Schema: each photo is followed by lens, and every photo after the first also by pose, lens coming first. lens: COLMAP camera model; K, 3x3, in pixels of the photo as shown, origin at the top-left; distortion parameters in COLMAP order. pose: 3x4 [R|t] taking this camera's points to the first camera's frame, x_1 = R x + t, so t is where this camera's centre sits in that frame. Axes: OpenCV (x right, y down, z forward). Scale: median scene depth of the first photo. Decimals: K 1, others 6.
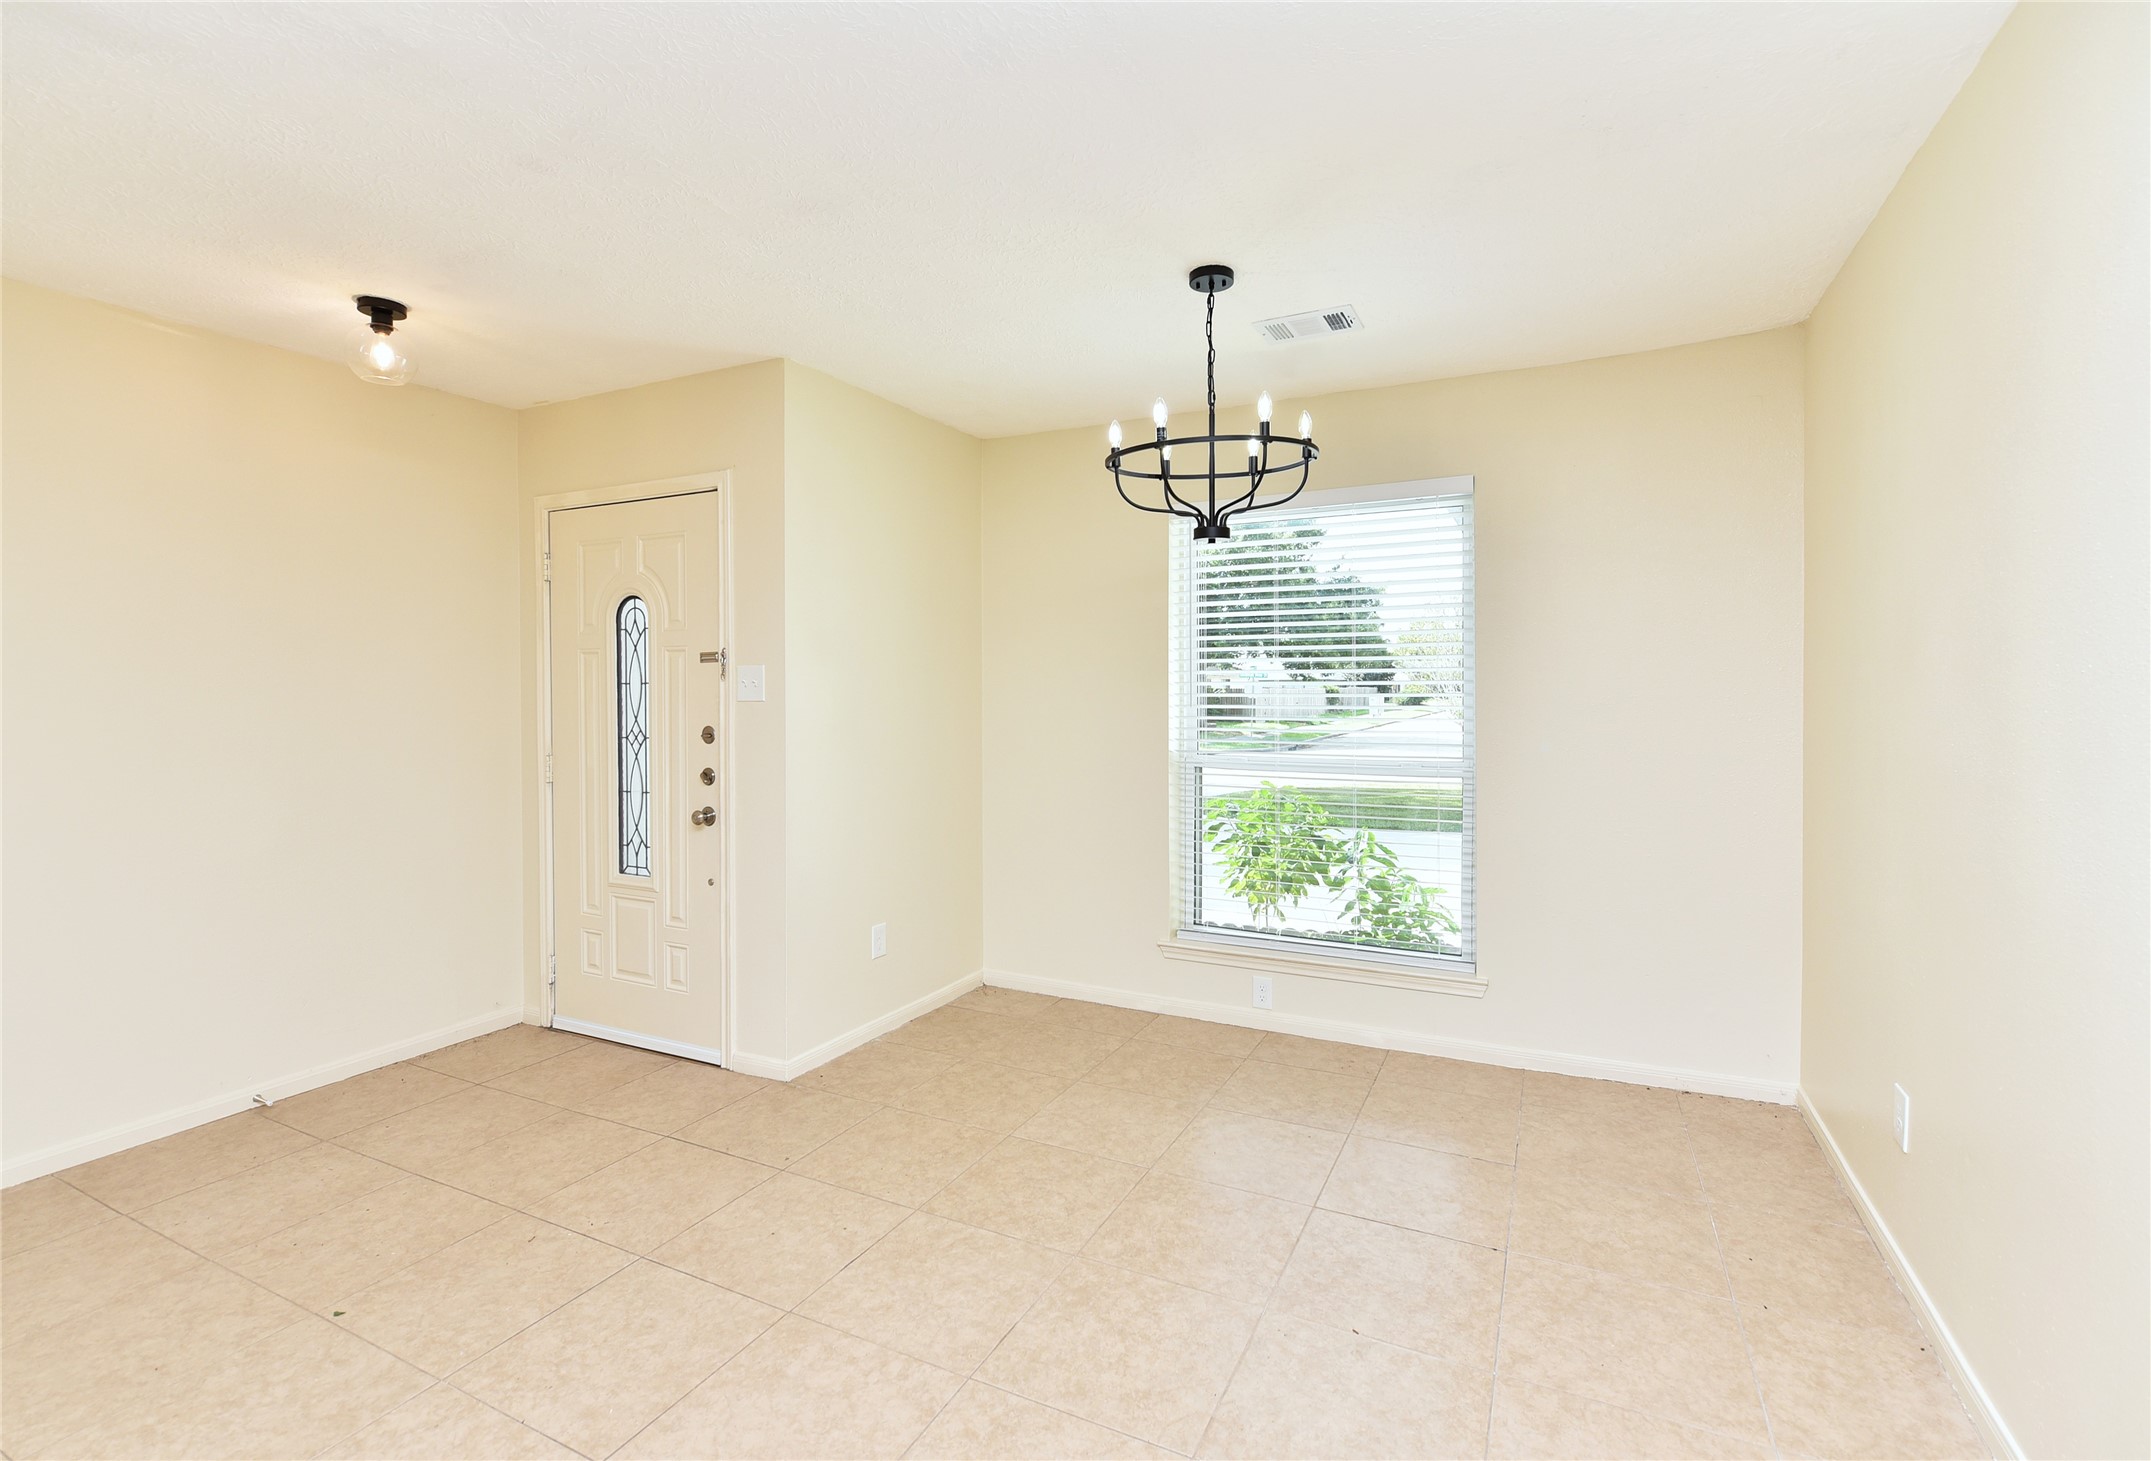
lens RADIAL K [[983.6, 0, 1072.7], [0, 983.6, 715.3], [0, 0, 1]] dist [0.003009, 0.000218]
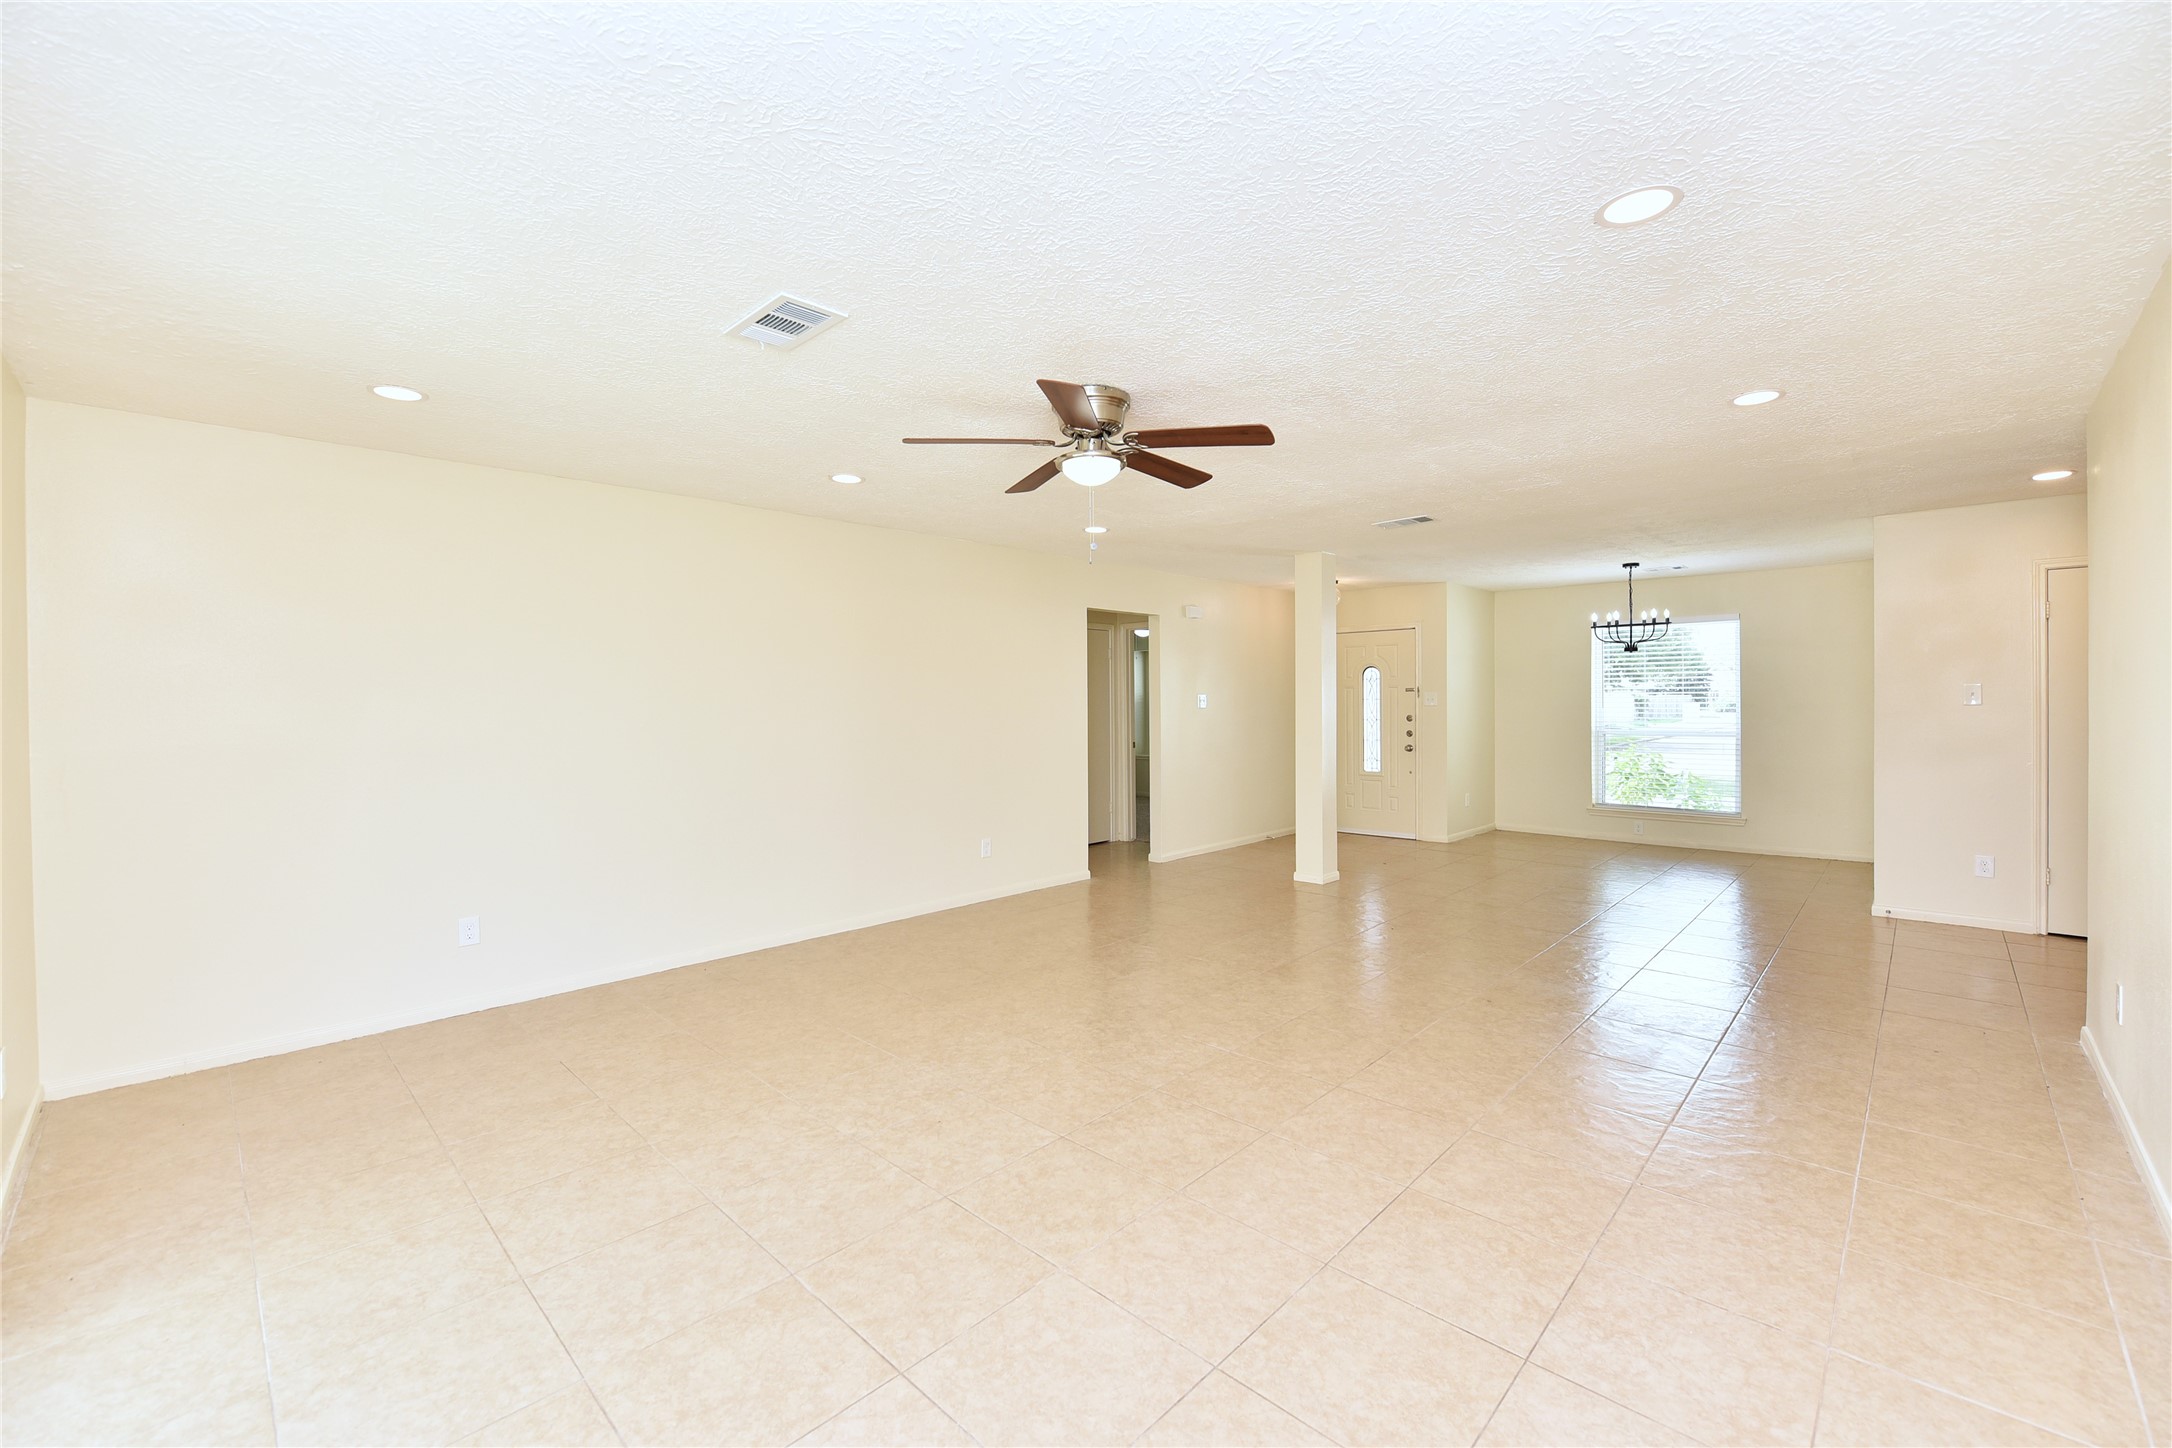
lens RADIAL K [[883.8, 0, 1089.8], [0, 883.8, 722.9], [0, 0, 1]] dist [-0.002382, -0.001363]
pose [[0.955643, 0.001677, -0.294522, -0.498030], [-0.001496, 0.999999, 0.000841, 0.031906], [0.294523, -0.000363, 0.955644, -1.597520]]
